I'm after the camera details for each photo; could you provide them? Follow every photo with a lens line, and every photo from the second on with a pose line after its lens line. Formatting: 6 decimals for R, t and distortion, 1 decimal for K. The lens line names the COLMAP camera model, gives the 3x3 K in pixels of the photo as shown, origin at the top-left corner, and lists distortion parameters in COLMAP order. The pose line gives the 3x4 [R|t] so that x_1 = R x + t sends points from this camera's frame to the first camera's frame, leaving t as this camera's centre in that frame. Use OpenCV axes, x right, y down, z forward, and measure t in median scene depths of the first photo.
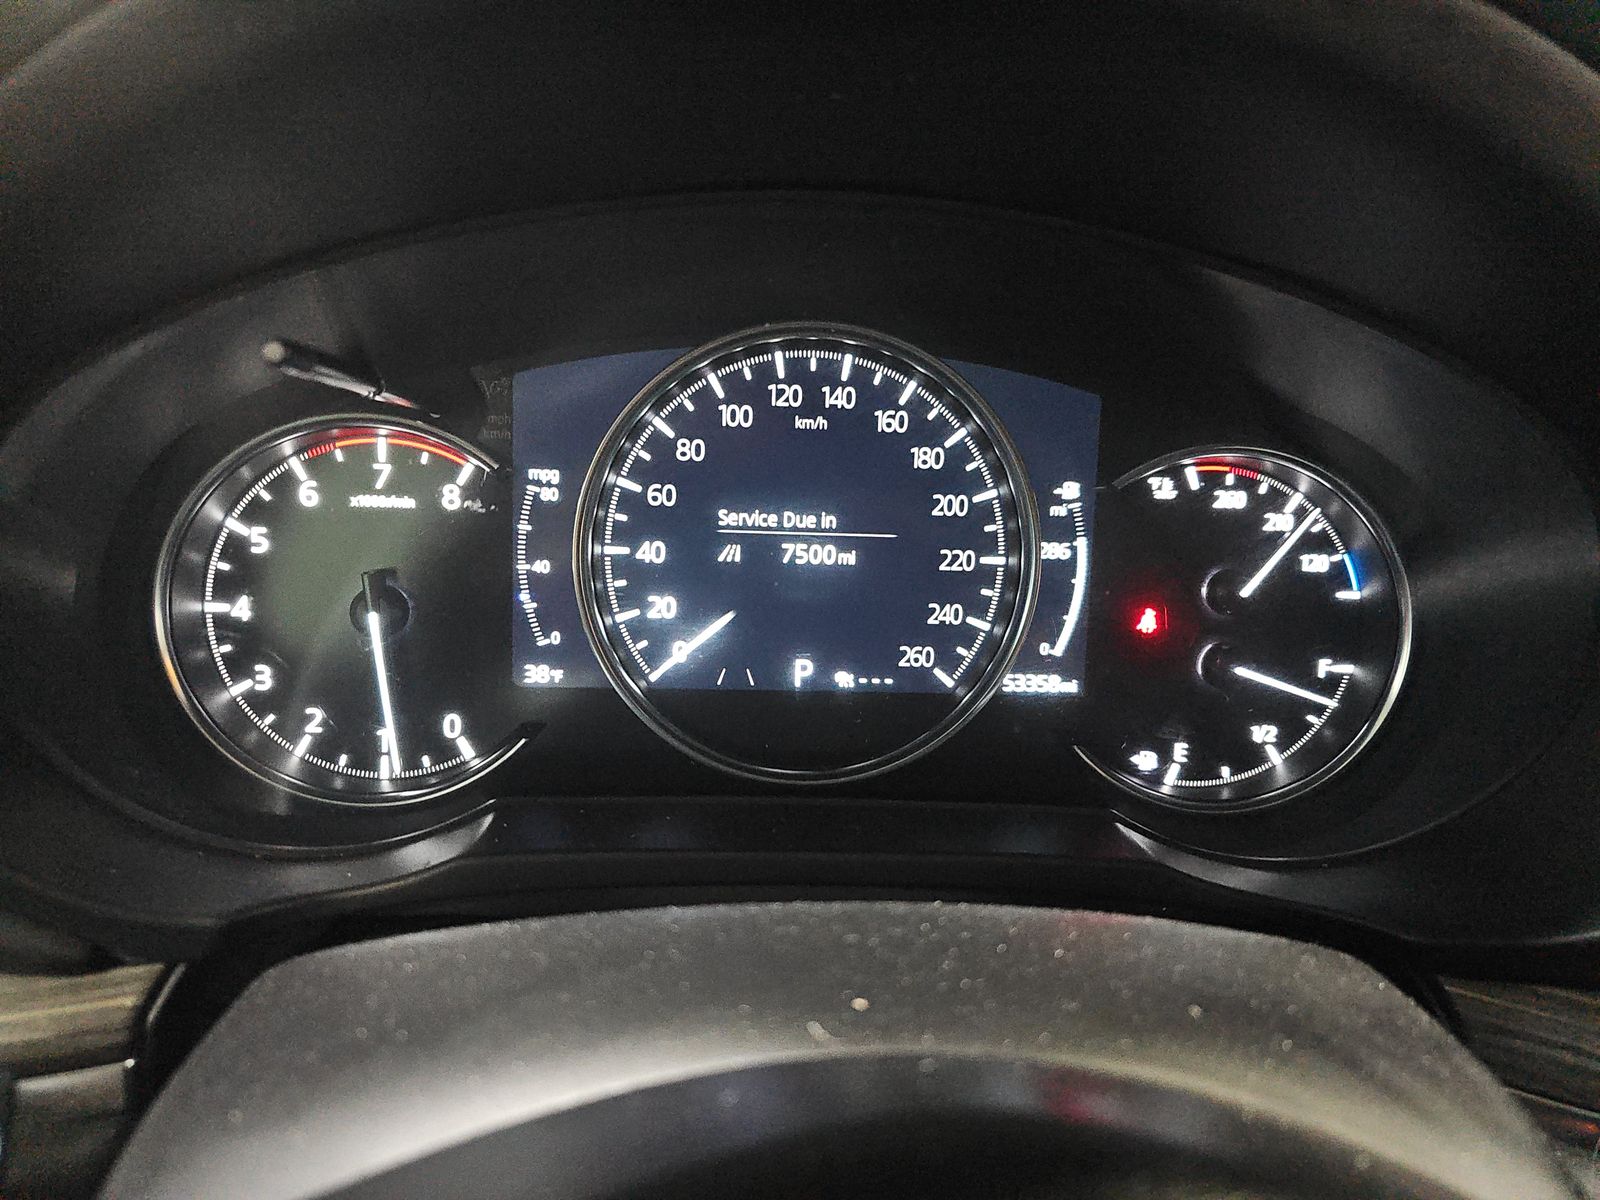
lens RADIAL K [[1022.0, 0, 796.8], [0, 1022.0, 603.5], [0, 0, 1]] dist [0.016330, -0.023315]
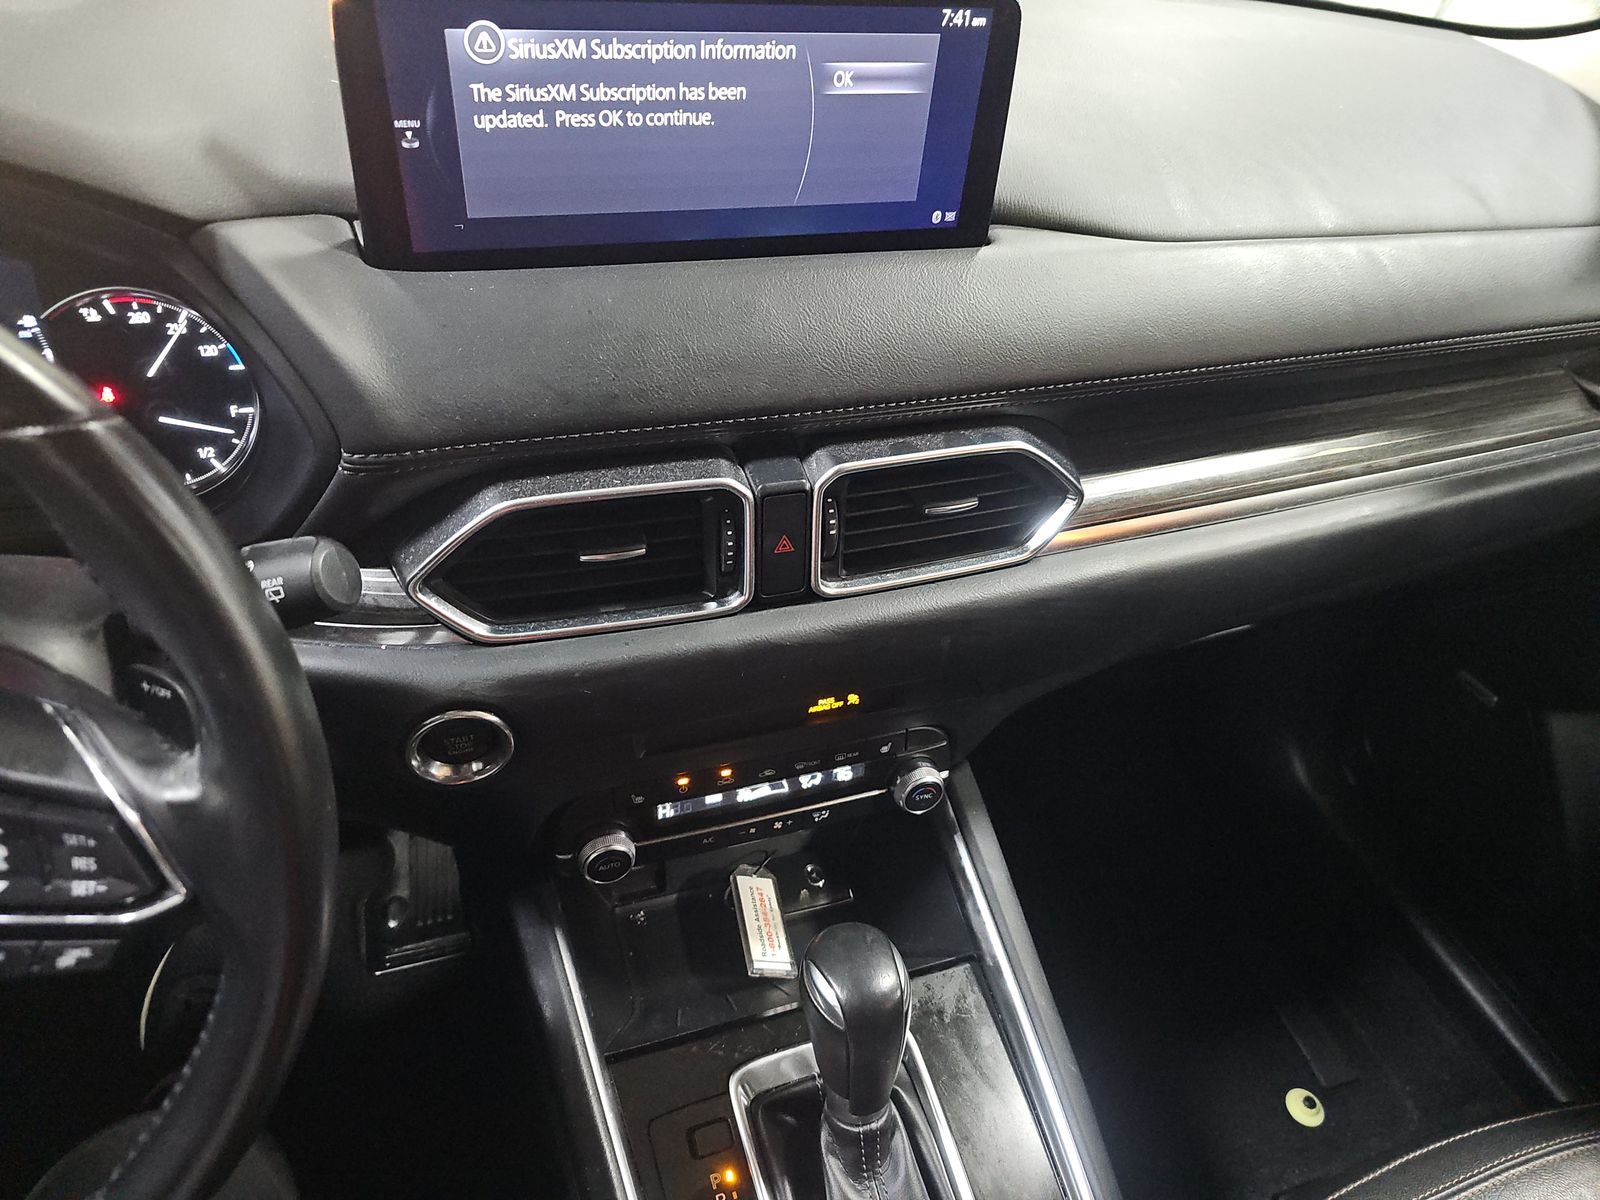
lens RADIAL K [[1022.0, 0, 750.5], [0, 1022.0, 594.6], [0, 0, 1]] dist [0.016330, -0.023315]
pose [[0.964627, -0.147216, 0.218685, 0.972846], [0.089661, 0.963306, 0.252988, 0.001750], [-0.247904, -0.224431, 0.942430, -0.963911]]
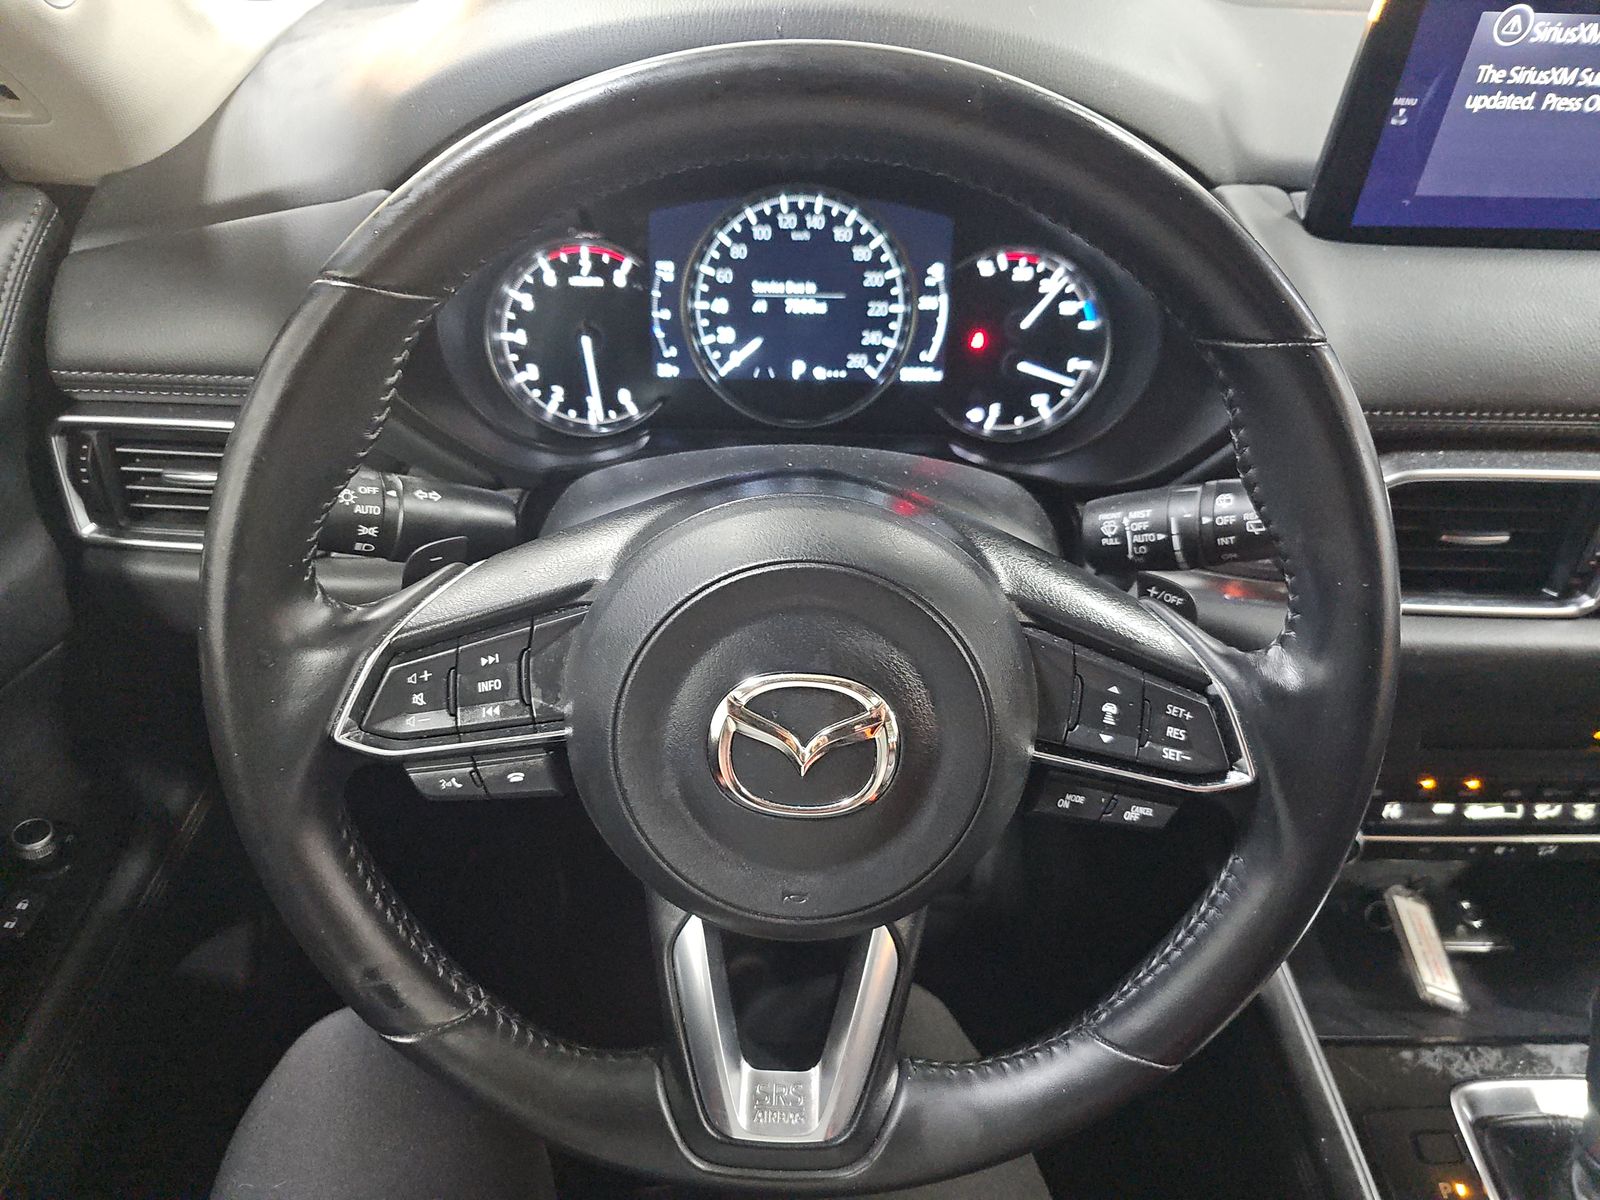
lens RADIAL K [[1022.0, 0, 788.9], [0, 1022.0, 590.4], [0, 0, 1]] dist [0.016330, -0.023315]
pose [[0.998448, 0.004412, -0.055513, 0.099880], [0.008298, 0.973940, 0.226653, 0.036631], [0.055067, -0.226762, 0.972392, -1.014237]]
